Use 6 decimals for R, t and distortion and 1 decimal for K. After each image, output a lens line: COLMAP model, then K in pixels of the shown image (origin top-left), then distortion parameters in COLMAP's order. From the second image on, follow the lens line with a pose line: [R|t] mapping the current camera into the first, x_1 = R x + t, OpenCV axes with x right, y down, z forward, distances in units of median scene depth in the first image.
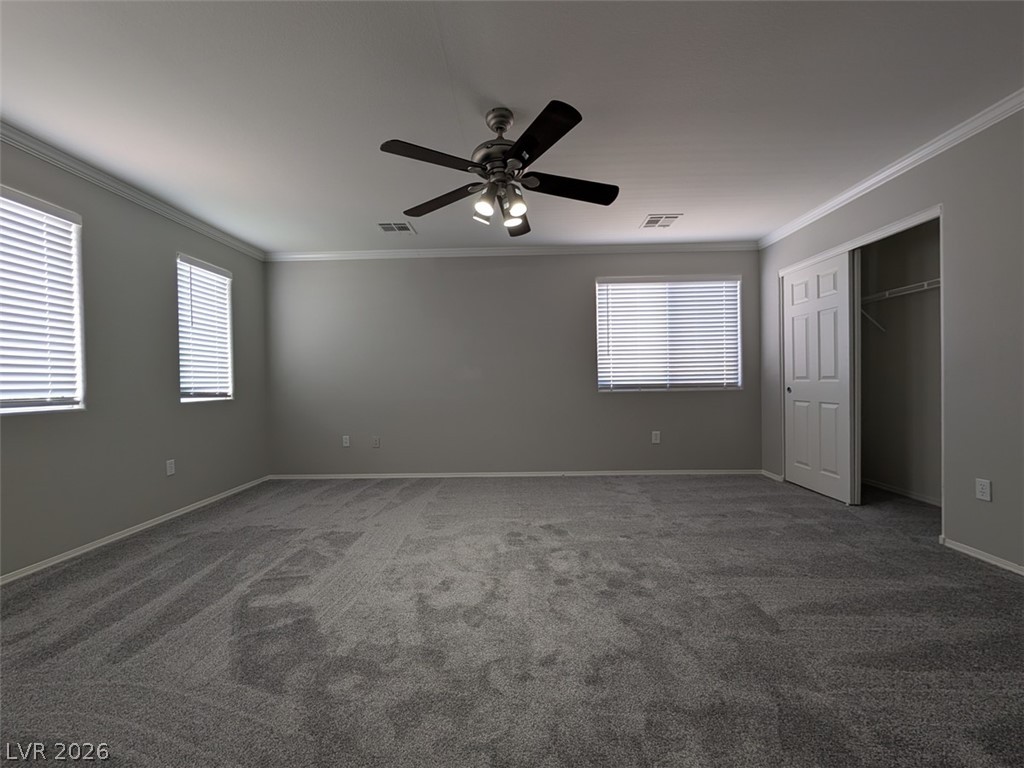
lens RADIAL K [[394.7, 0, 512.4], [0, 394.7, 383.9], [0, 0, 1]] dist [-0.000568, 0.000316]
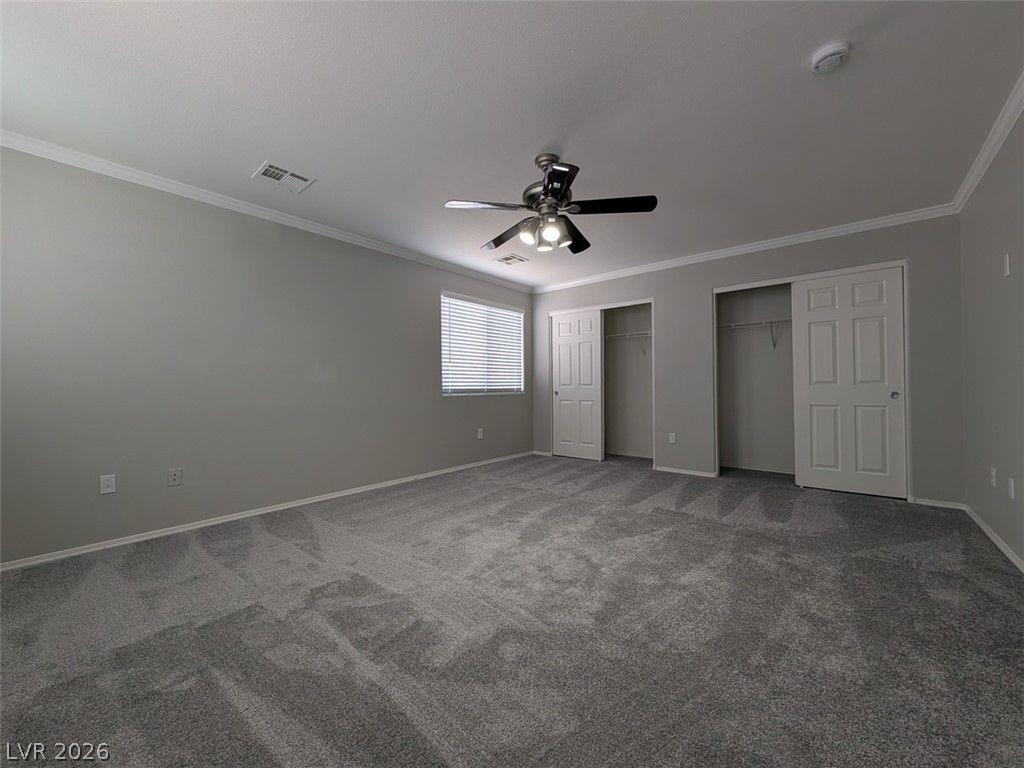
lens RADIAL K [[394.7, 0, 512.4], [0, 394.7, 383.9], [0, 0, 1]] dist [-0.000568, 0.000316]
pose [[0.636713, 0.015600, 0.770943, -0.599315], [0.004093, 0.999713, -0.023610, 0.016189], [-0.771090, 0.018189, 0.636467, 0.198662]]
